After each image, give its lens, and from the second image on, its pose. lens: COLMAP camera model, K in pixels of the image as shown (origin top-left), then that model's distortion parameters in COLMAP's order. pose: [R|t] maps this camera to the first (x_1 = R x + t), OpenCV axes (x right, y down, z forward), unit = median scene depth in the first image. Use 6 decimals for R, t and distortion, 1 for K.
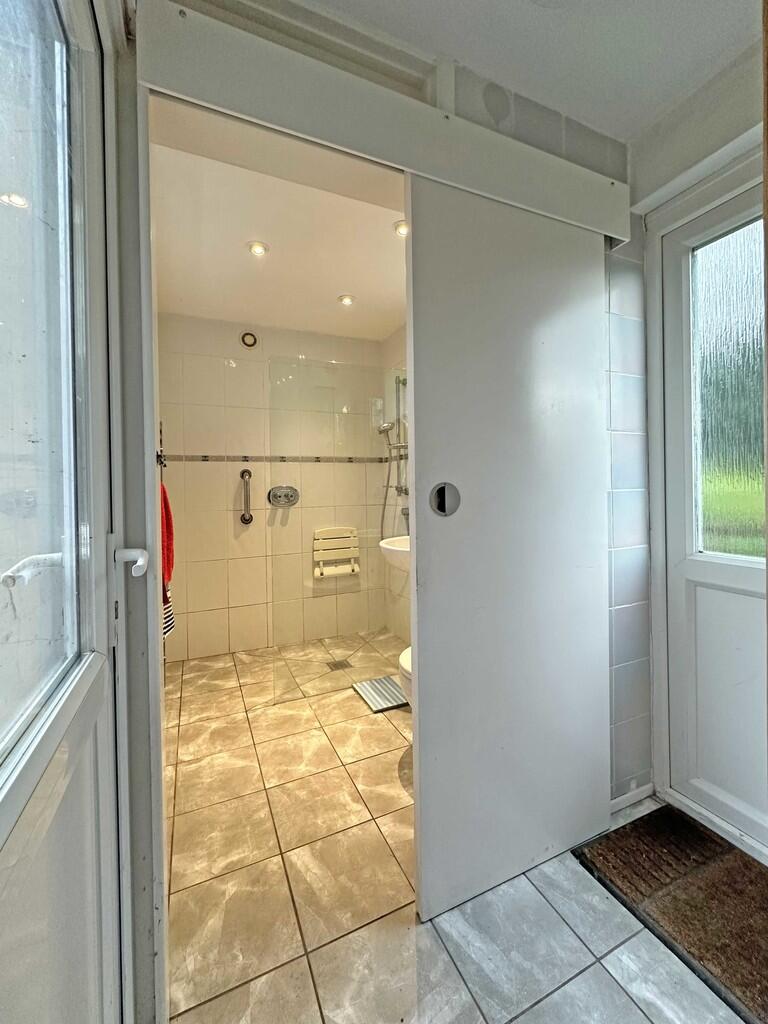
lens RADIAL K [[420.9, 0, 394.9], [0, 420.9, 489.9], [0, 0, 1]] dist [-0.001061, -0.000491]
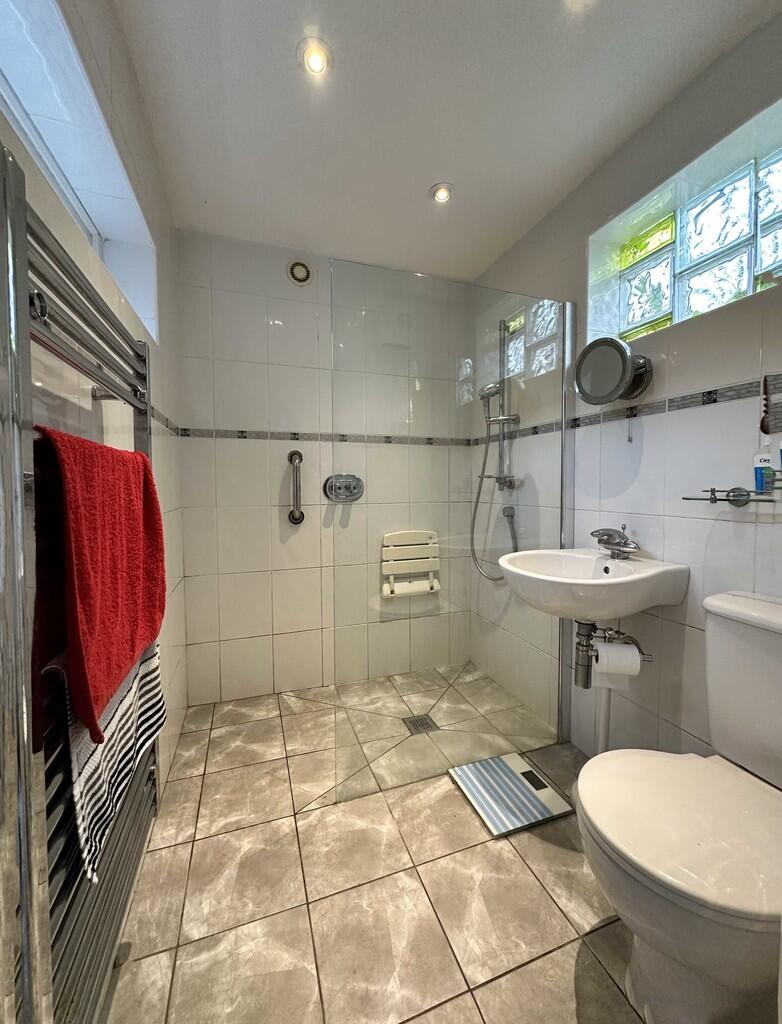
lens RADIAL K [[440.2, 0, 389.8], [0, 440.2, 509.8], [0, 0, 1]] dist [-0.000917, -0.000049]
pose [[0.991461, 0.020843, -0.128724, -0.094285], [-0.013714, 0.998335, 0.056020, 0.010131], [0.129678, -0.053776, 0.990097, 0.269077]]
